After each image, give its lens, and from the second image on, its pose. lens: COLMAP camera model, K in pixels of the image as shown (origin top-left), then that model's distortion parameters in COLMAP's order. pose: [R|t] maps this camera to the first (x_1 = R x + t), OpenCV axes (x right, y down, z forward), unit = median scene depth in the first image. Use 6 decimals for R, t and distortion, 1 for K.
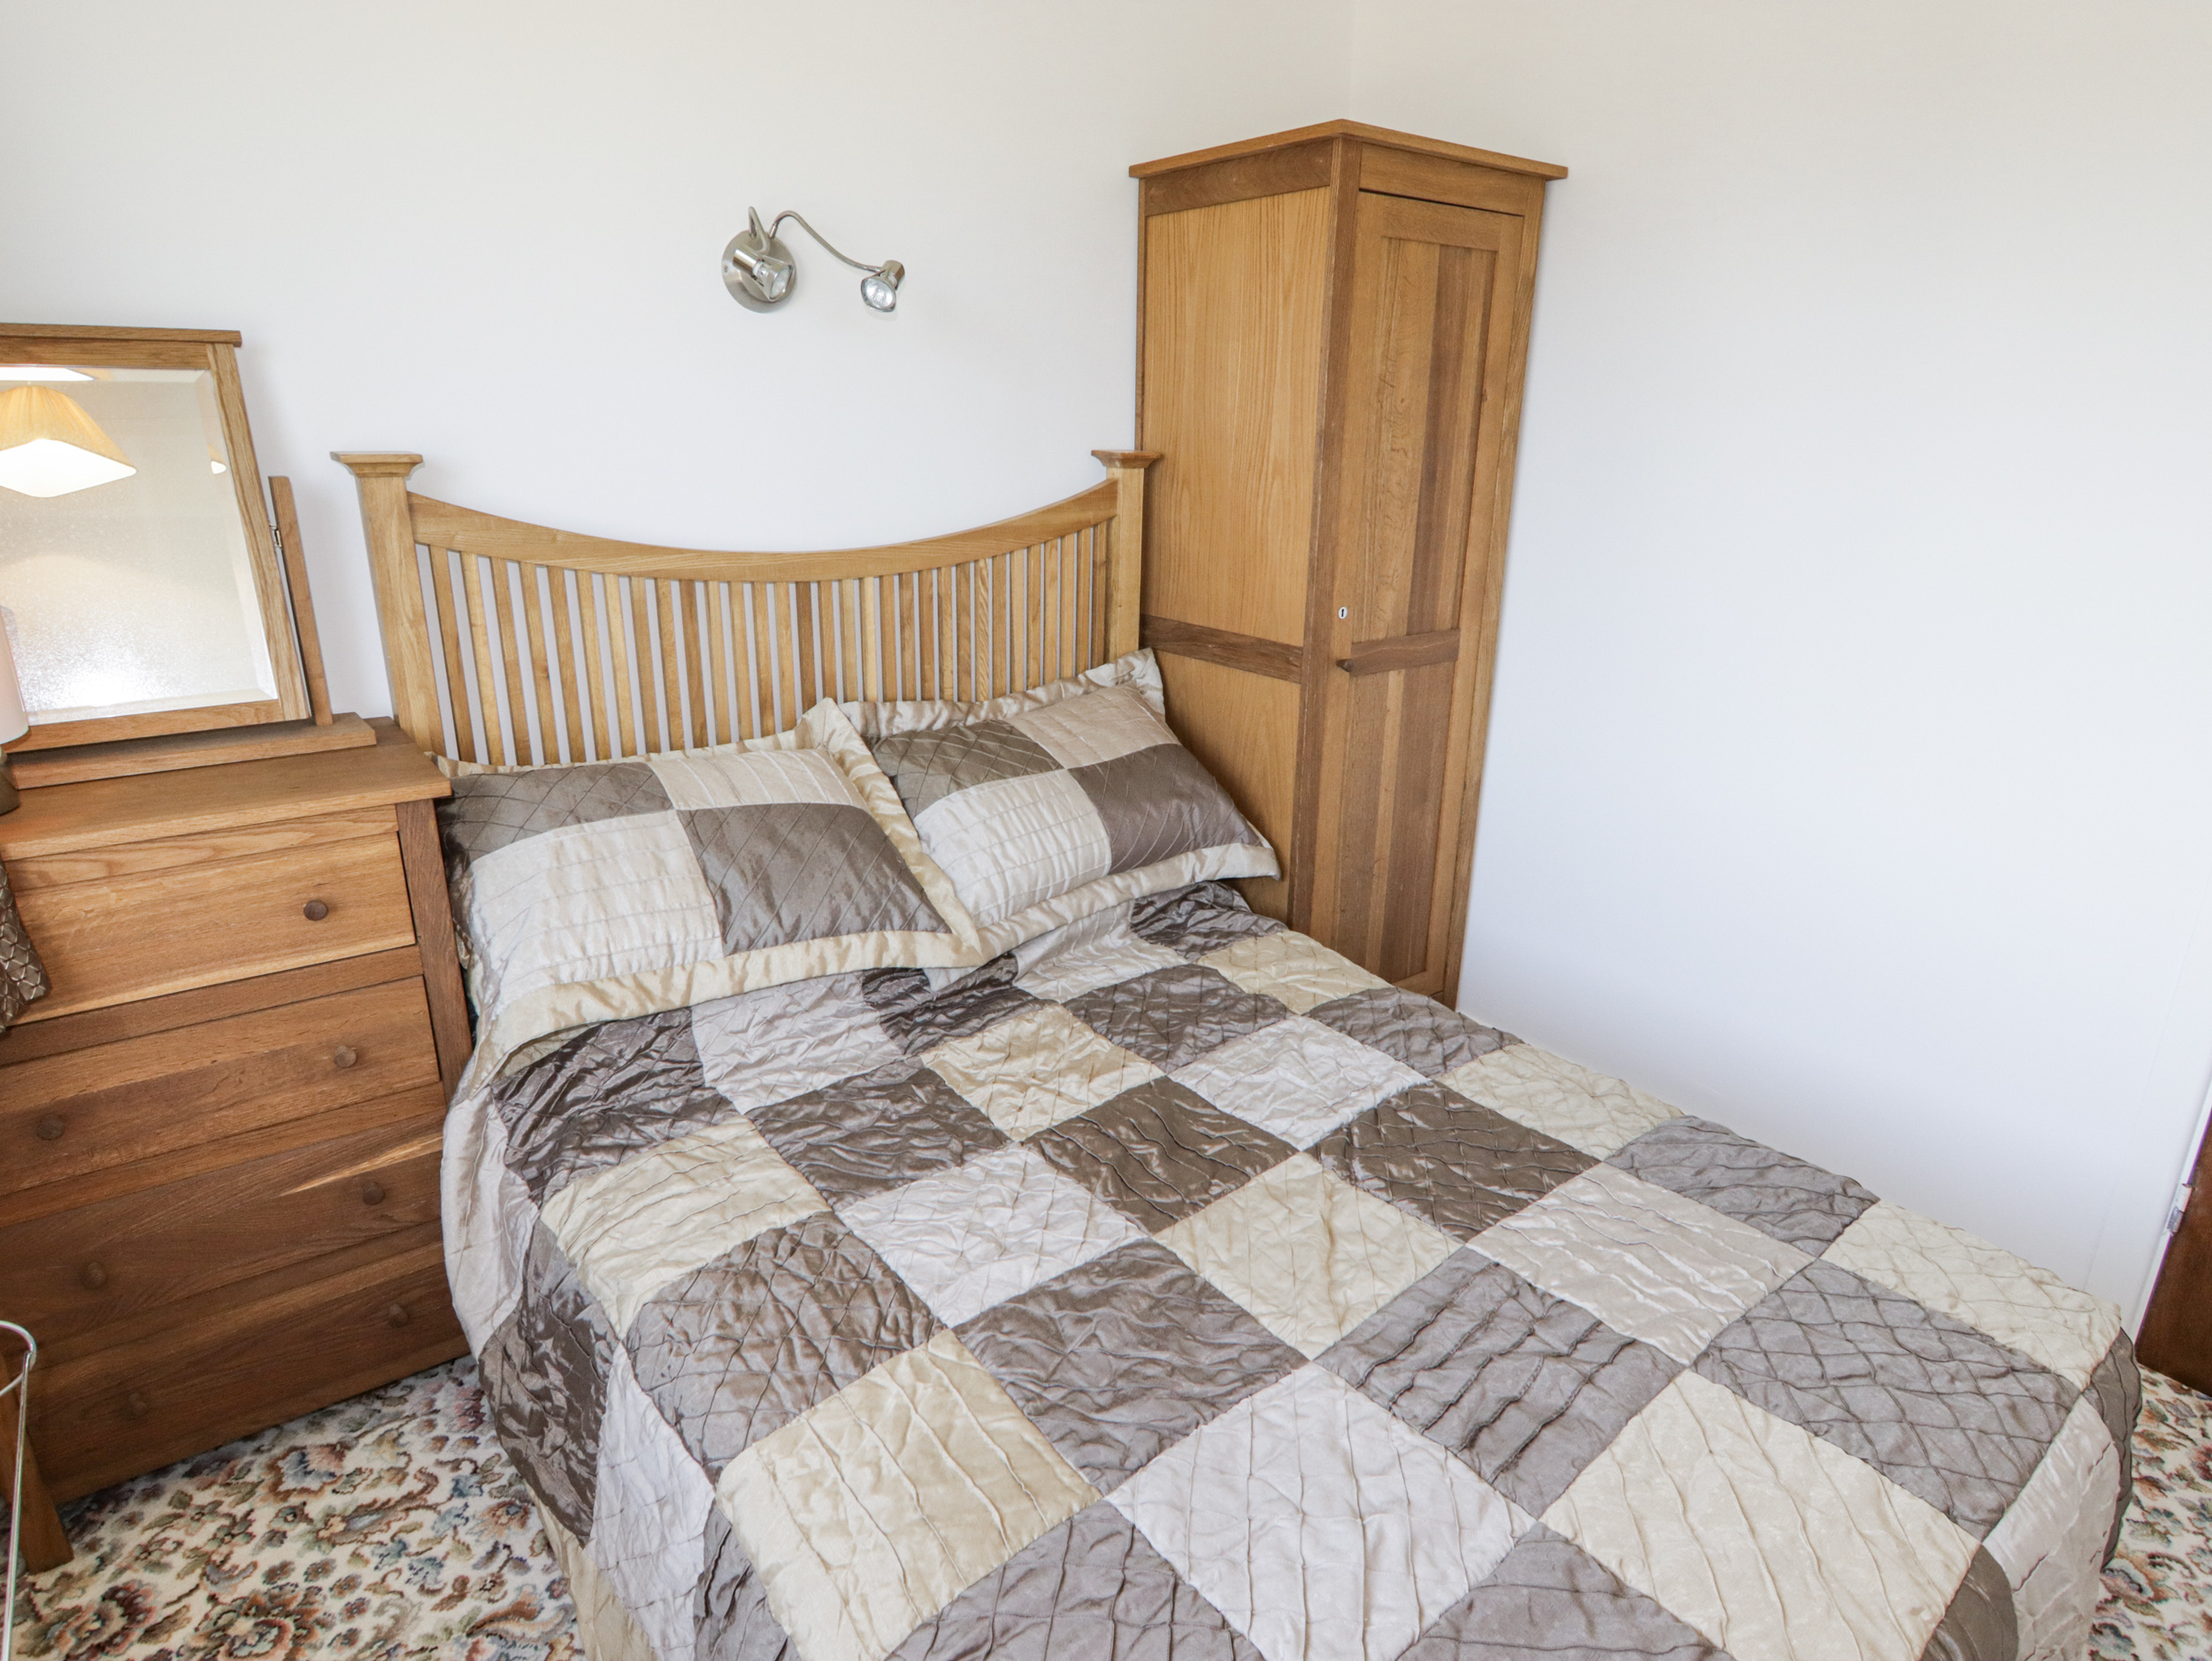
lens RADIAL K [[1269.3, 0, 1151.3], [0, 1269.3, 833.4], [0, 0, 1]] dist [-0.001174, -0.011822]
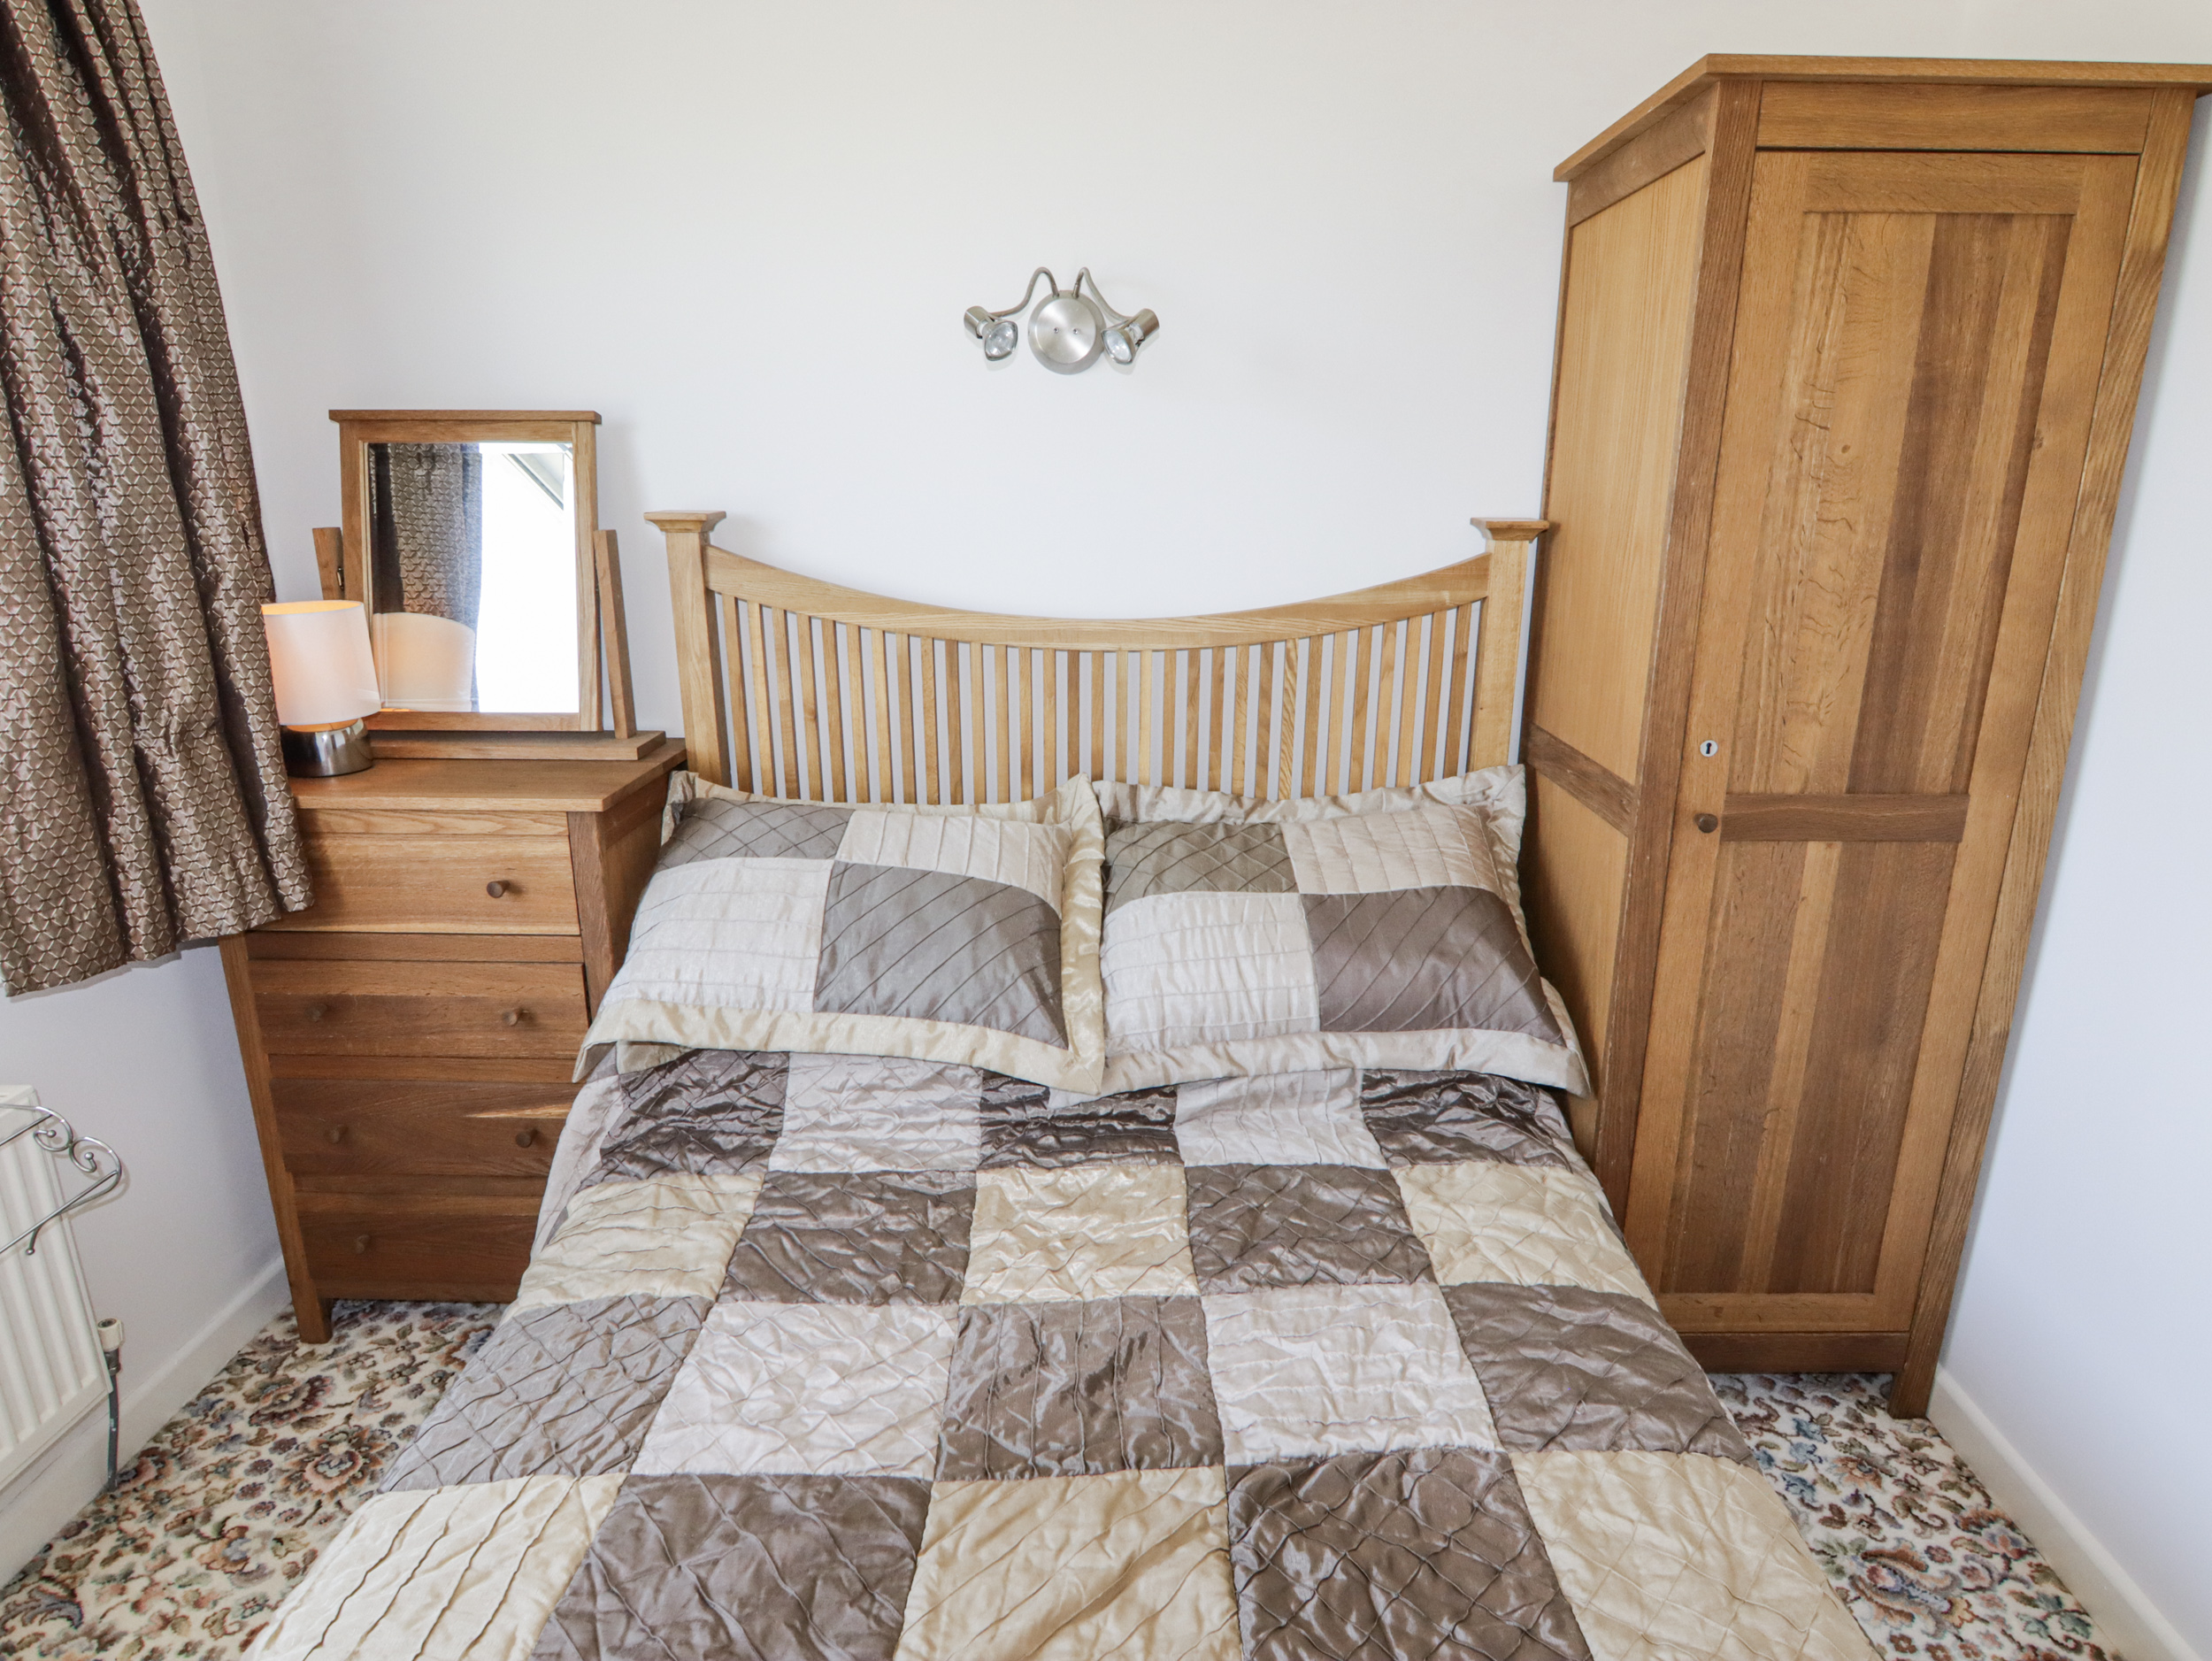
lens RADIAL K [[1281.9, 0, 1123.3], [0, 1281.9, 832.7], [0, 0, 1]] dist [-0.003400, -0.015017]
pose [[0.780730, 0.156206, -0.605029, 0.382844], [-0.189153, 0.981902, 0.009425, -0.084313], [0.595552, 0.107085, 0.796147, 0.286603]]
